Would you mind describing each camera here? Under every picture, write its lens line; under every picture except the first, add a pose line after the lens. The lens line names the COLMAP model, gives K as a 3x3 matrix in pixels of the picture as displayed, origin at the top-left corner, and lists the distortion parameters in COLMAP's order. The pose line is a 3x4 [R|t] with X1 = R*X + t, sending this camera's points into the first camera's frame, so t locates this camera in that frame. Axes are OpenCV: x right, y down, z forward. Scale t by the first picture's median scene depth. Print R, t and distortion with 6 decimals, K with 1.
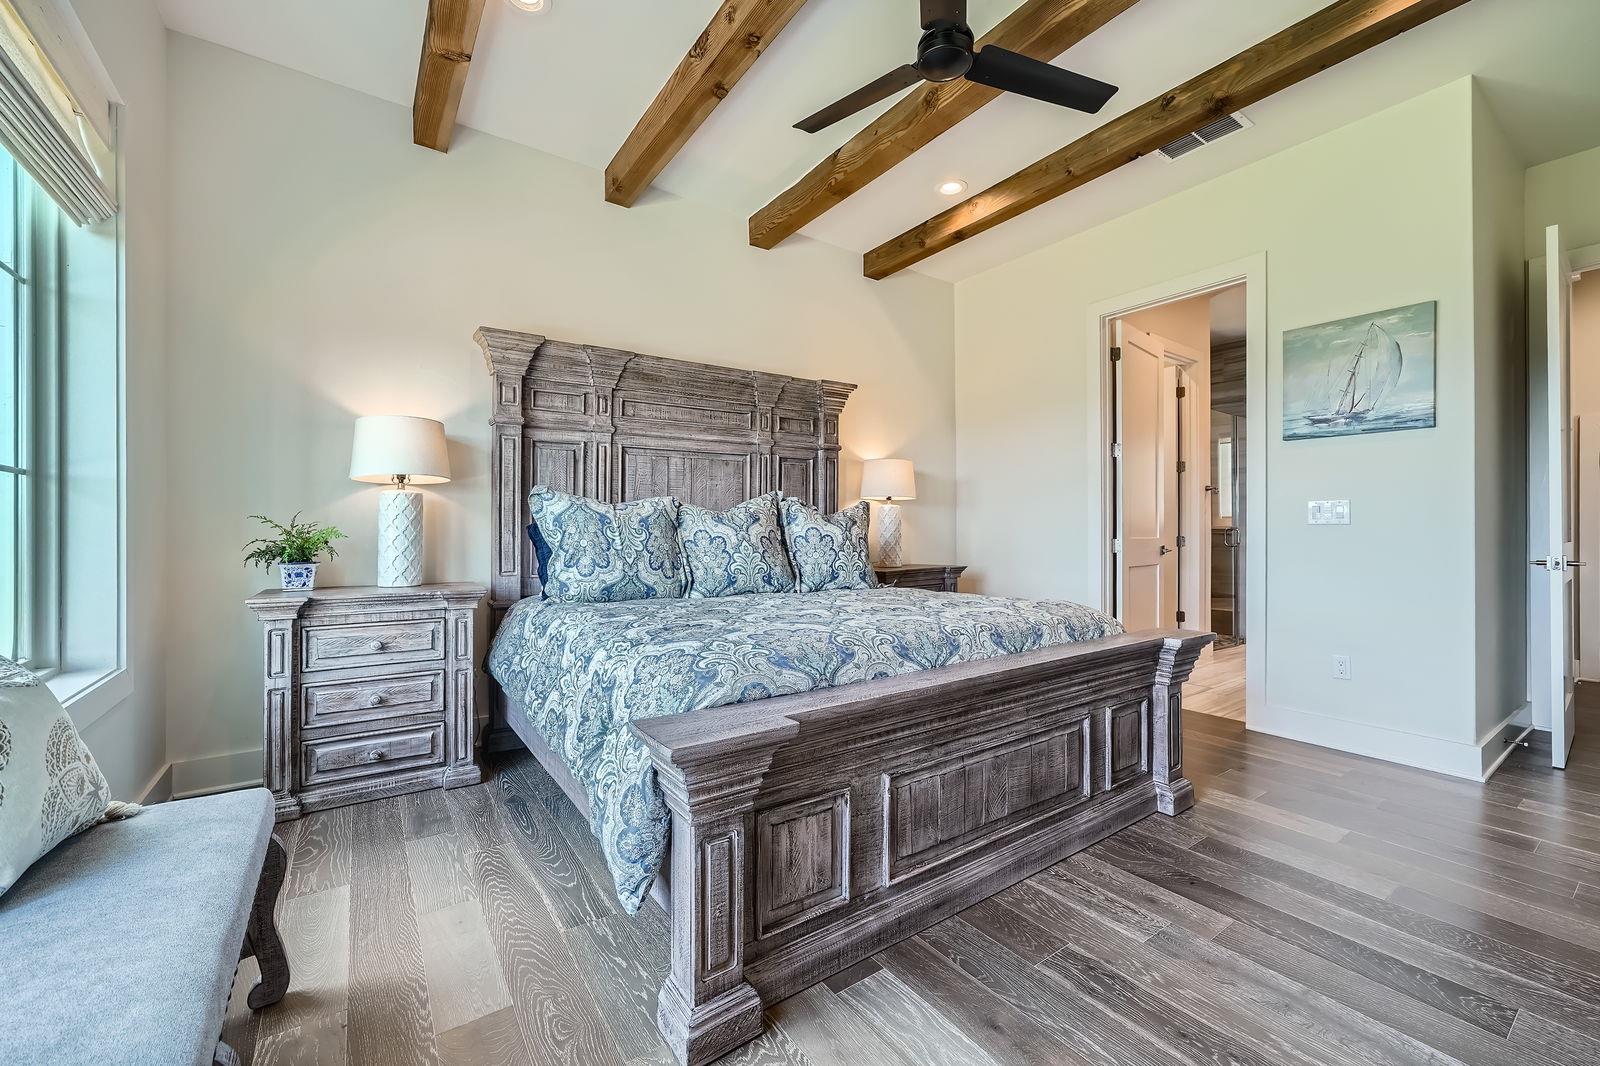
lens RADIAL K [[647.5, 0, 809.7], [0, 647.5, 525.9], [0, 0, 1]] dist [-0.007960, 0.000221]
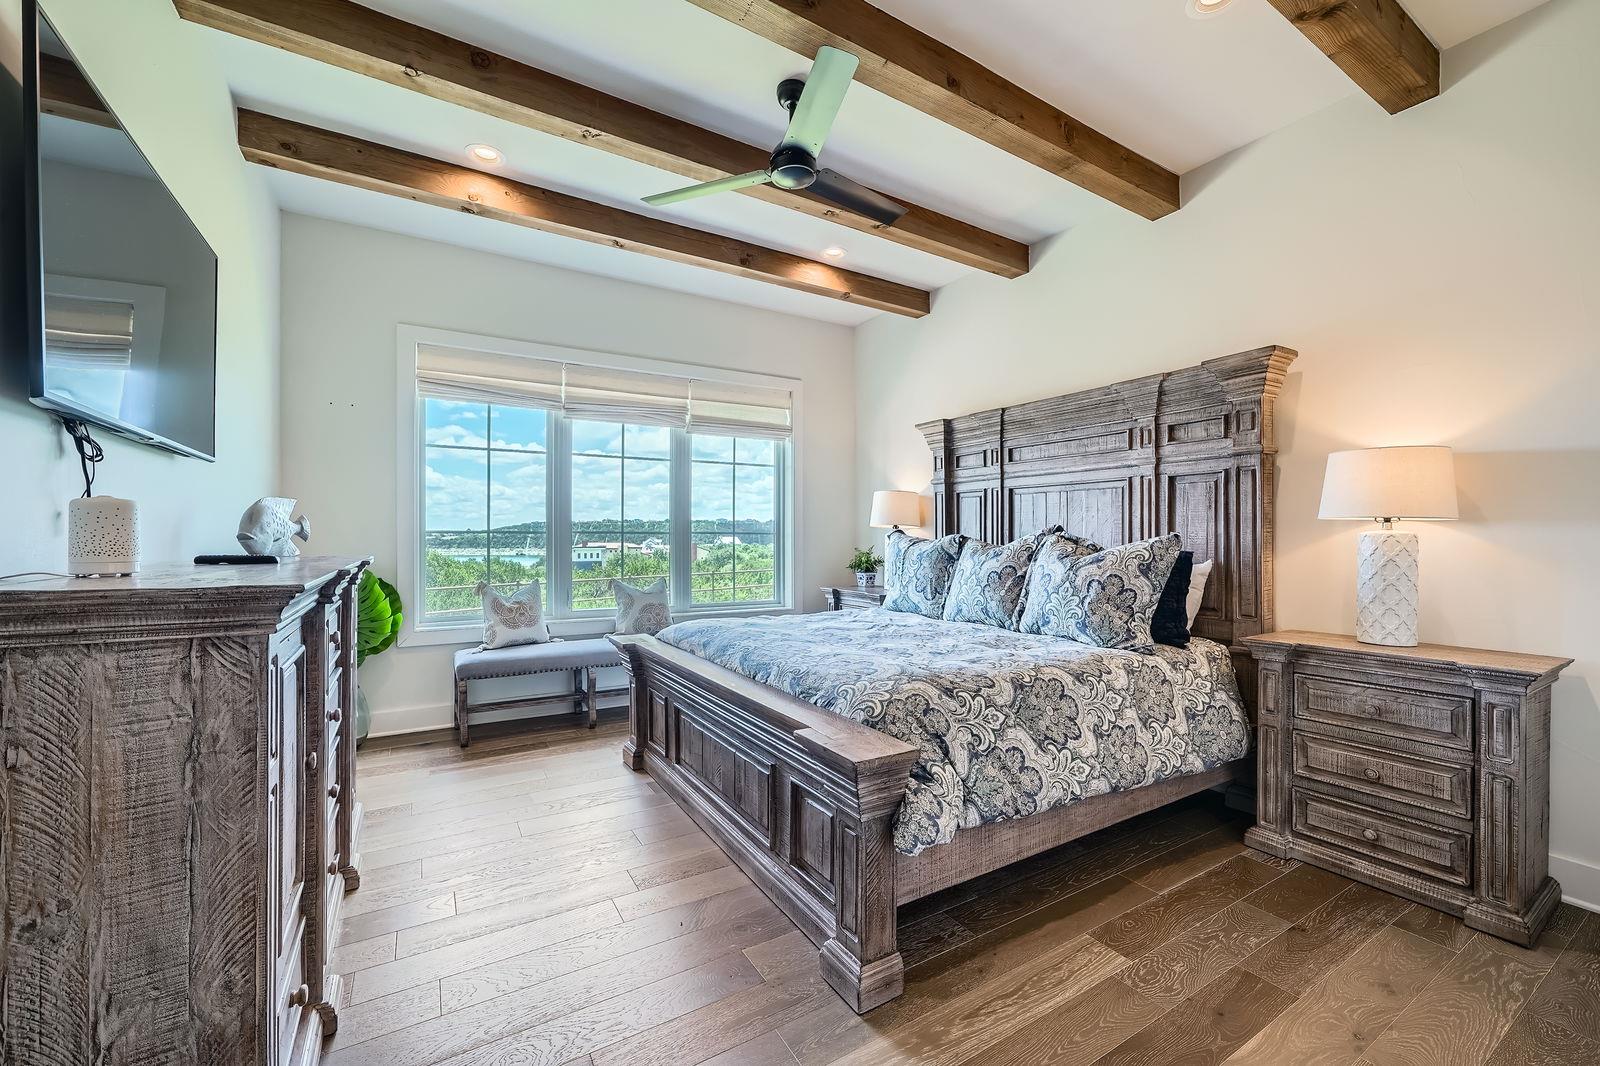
lens RADIAL K [[647.5, 0, 823.4], [0, 647.5, 529.5], [0, 0, 1]] dist [-0.007960, 0.000221]
pose [[-0.007050, -0.013559, -0.999883, 0.905951], [0.000988, 0.999907, -0.013566, -0.034629], [0.999975, -0.001083, -0.007036, 0.695172]]
